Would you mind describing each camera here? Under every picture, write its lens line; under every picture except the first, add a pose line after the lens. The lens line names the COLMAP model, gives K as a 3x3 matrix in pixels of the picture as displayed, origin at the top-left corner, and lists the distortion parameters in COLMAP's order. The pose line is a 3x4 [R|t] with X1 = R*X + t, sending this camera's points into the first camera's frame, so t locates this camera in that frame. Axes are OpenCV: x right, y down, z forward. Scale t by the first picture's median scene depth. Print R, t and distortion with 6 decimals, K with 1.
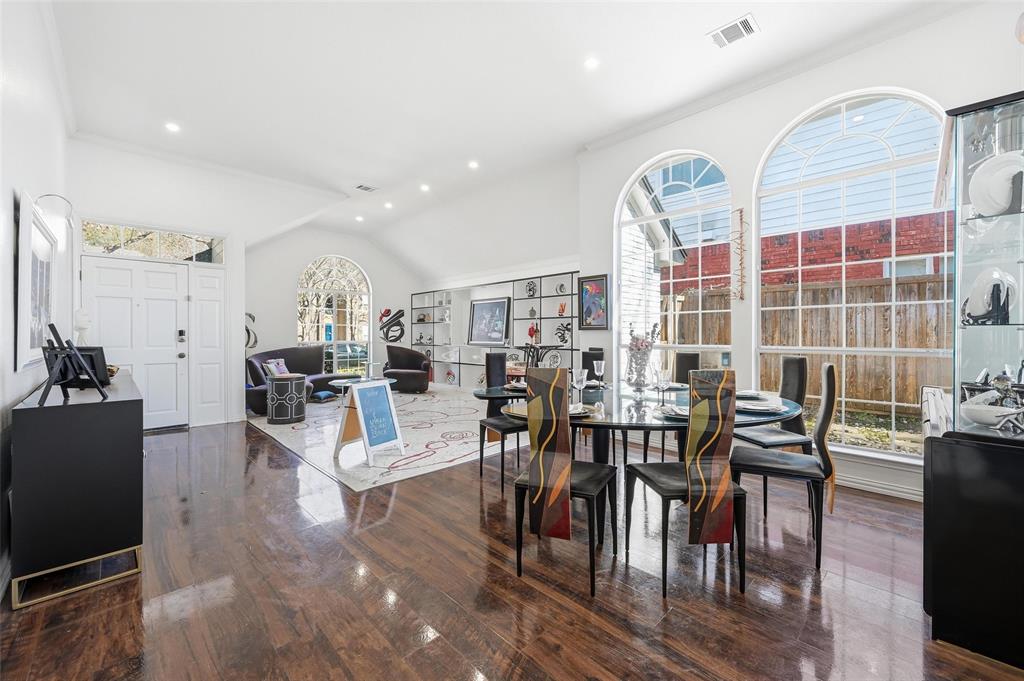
lens RADIAL K [[403.9, 0, 512.7], [0, 403.9, 337.4], [0, 0, 1]] dist [-0.003544, 0.000480]
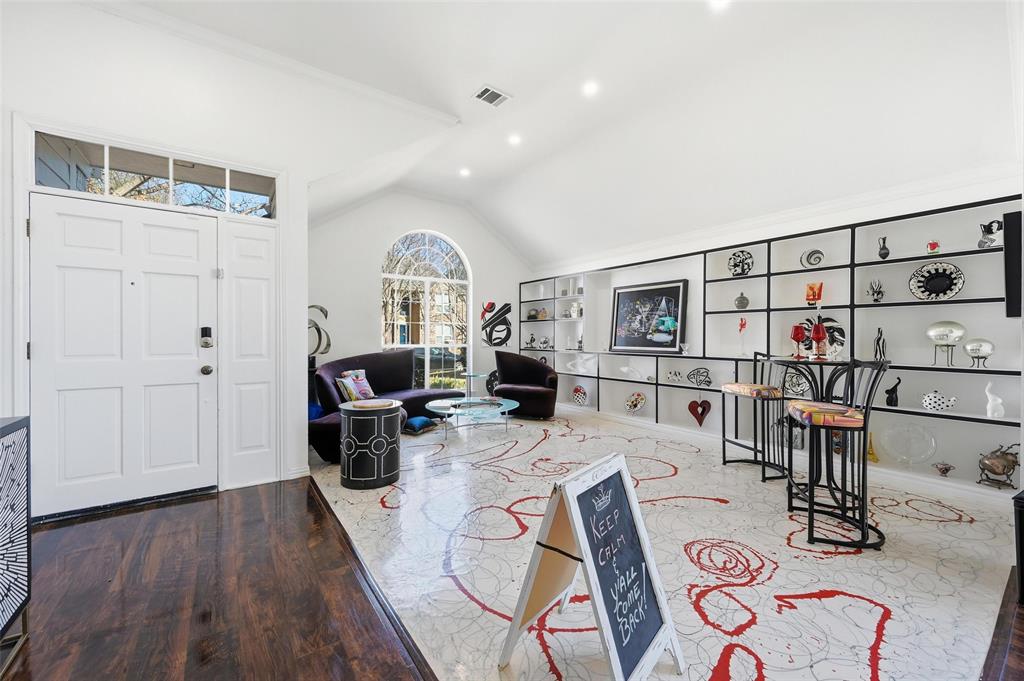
lens RADIAL K [[403.9, 0, 512.7], [0, 403.9, 337.4], [0, 0, 1]] dist [-0.003544, 0.000480]
pose [[0.988042, 0.005072, -0.154103, -0.201500], [-0.005651, 0.999979, -0.003319, -0.002885], [0.154083, 0.004150, 0.988049, 0.340359]]
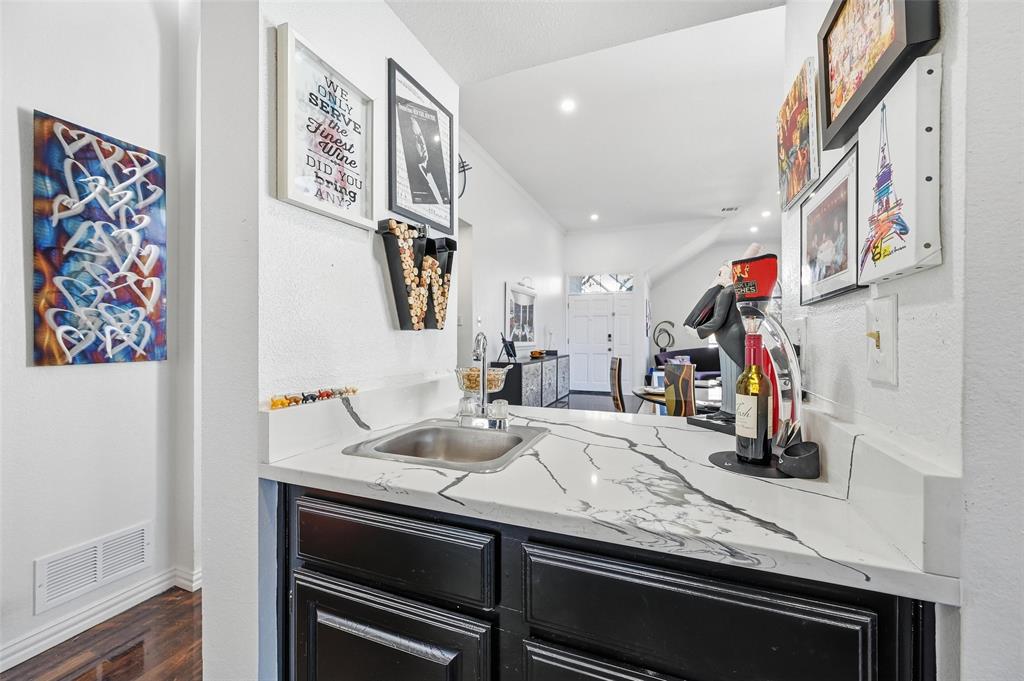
lens RADIAL K [[403.9, 0, 512.7], [0, 403.9, 337.4], [0, 0, 1]] dist [-0.003544, 0.000480]
pose [[0.405577, 0.009322, -0.914013, 0.352195], [-0.016601, 0.999858, 0.002831, -0.001670], [0.913910, 0.014025, 0.405674, -0.010795]]
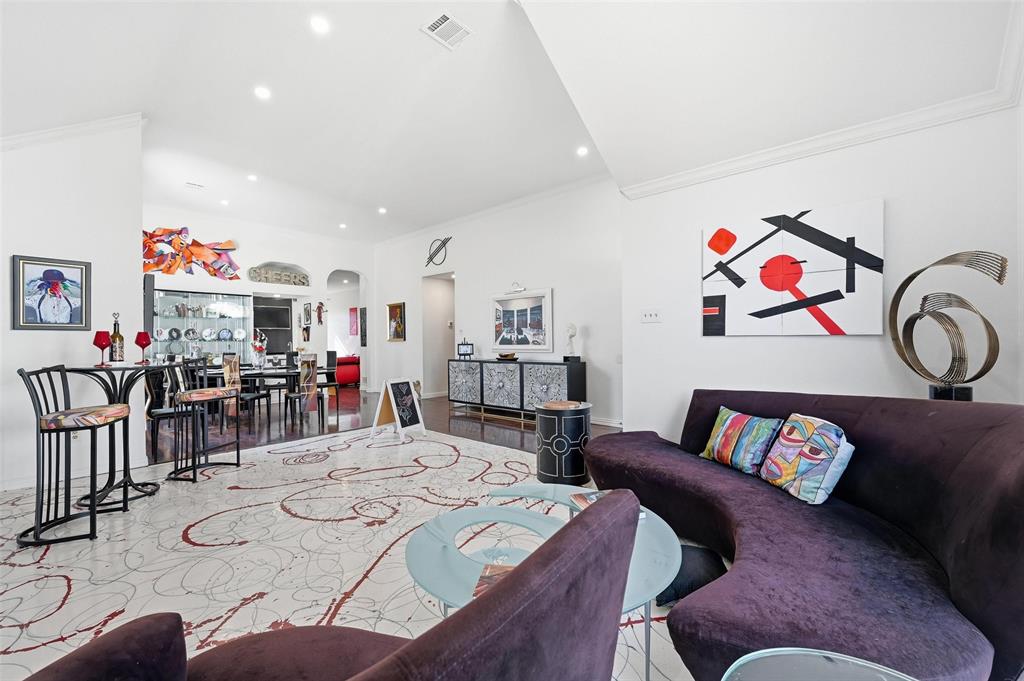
lens RADIAL K [[403.9, 0, 512.7], [0, 403.9, 337.4], [0, 0, 1]] dist [-0.003544, 0.000480]
pose [[-0.997457, 0.011810, -0.070289, -0.338657], [0.011758, 0.999930, 0.001151, -0.007819], [0.070298, 0.000322, -0.997526, 1.236198]]
